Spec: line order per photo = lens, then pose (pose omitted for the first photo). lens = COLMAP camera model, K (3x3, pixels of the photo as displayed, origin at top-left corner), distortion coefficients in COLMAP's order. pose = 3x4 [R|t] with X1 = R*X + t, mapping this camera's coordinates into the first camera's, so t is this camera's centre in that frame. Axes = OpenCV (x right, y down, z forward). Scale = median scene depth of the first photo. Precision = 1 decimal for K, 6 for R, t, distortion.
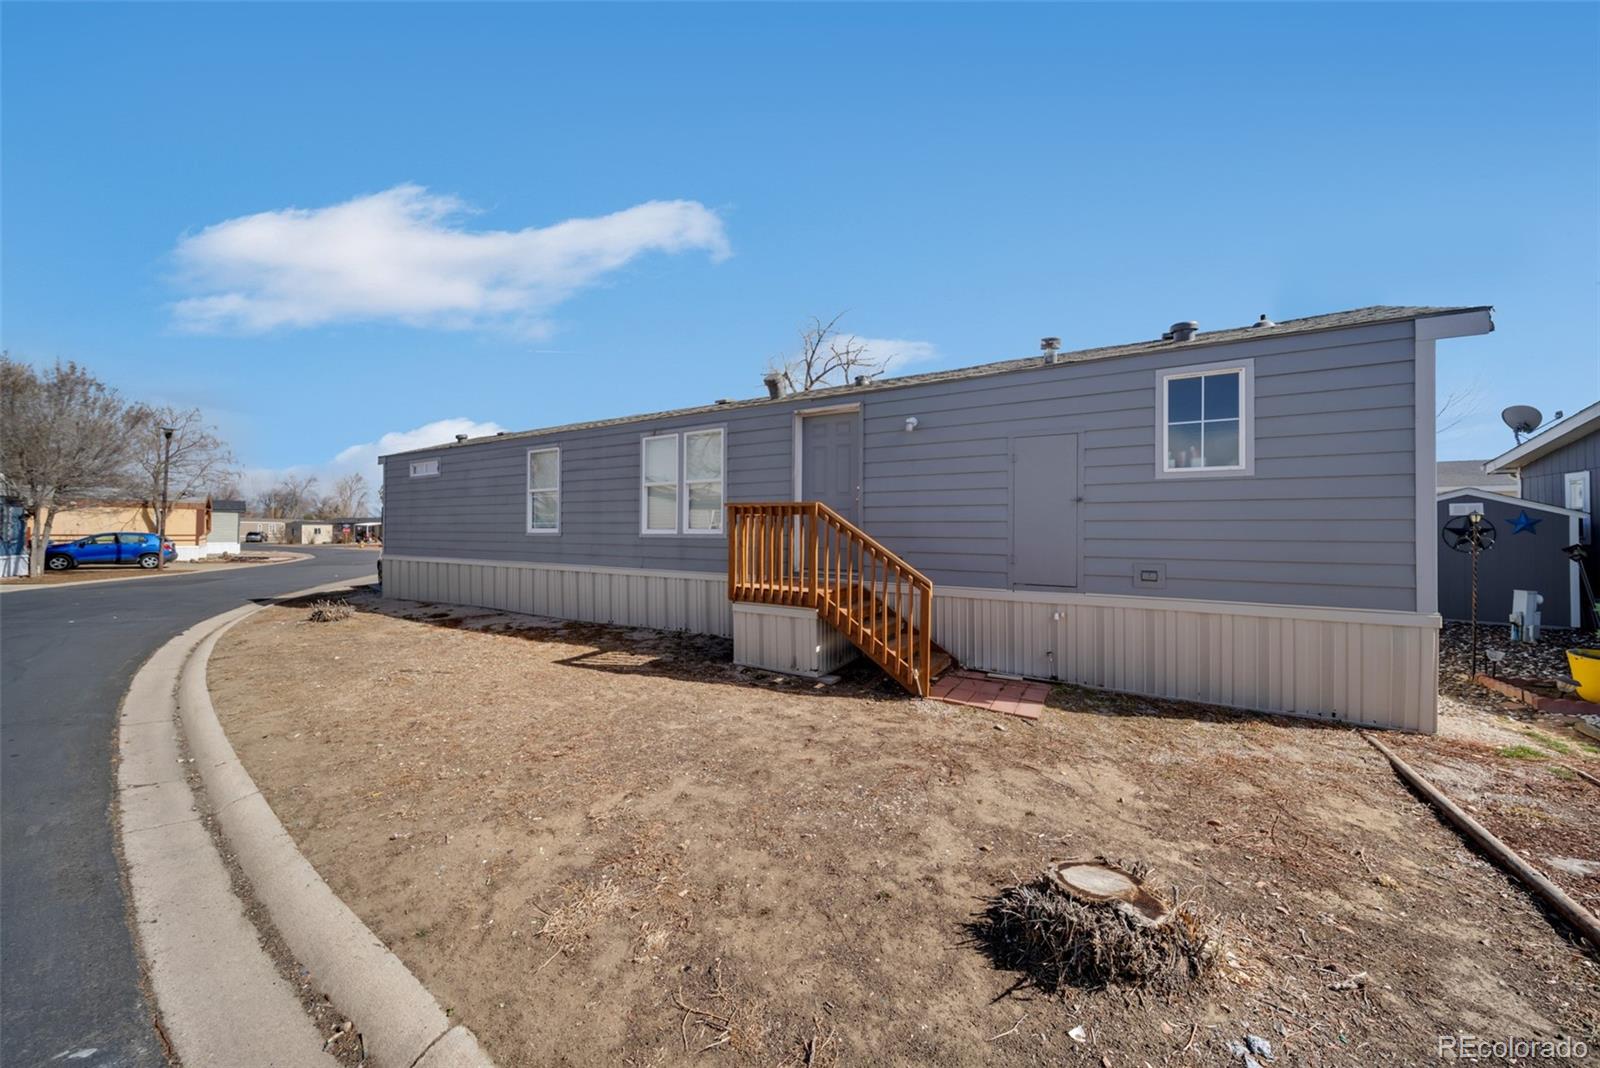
lens RADIAL K [[584.9, 0, 812.4], [0, 584.9, 526.1], [0, 0, 1]] dist [-0.000173, -0.000114]
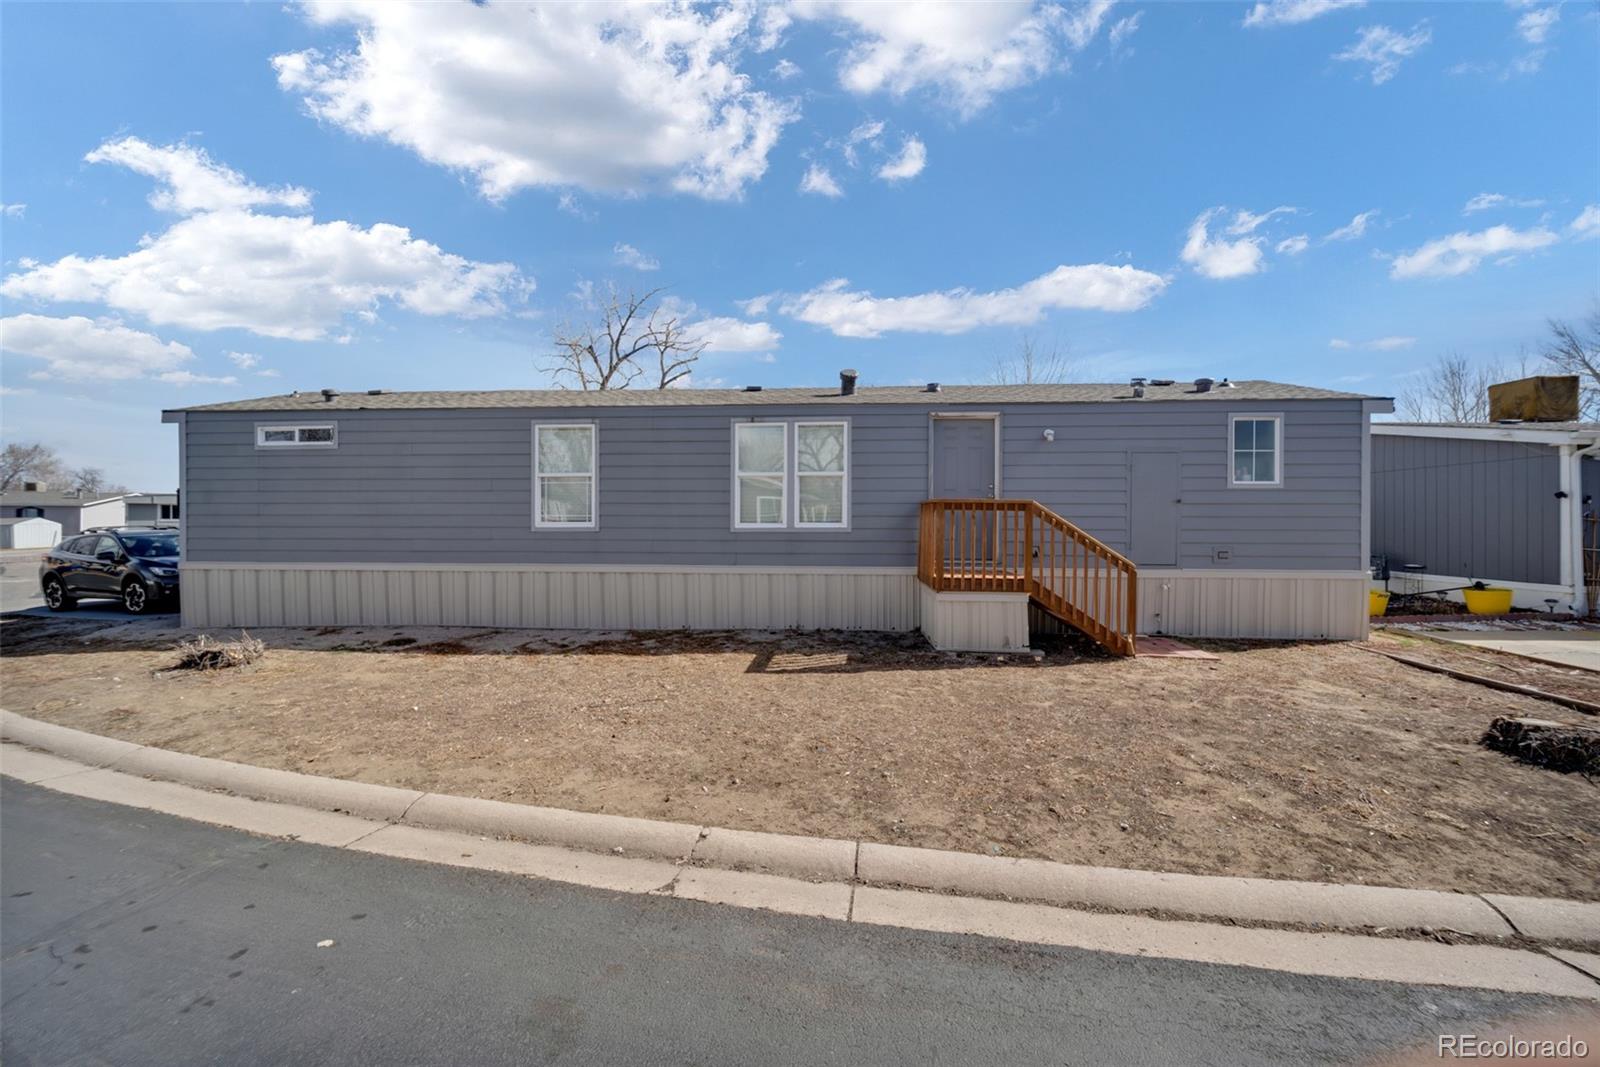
lens RADIAL K [[584.9, 0, 812.4], [0, 584.9, 525.6], [0, 0, 1]] dist [-0.000173, -0.000114]
pose [[0.878132, -0.006963, 0.478368, -0.880164], [-0.001841, 0.999838, 0.017932, -0.010272], [-0.478415, -0.016627, 0.877976, 0.188341]]
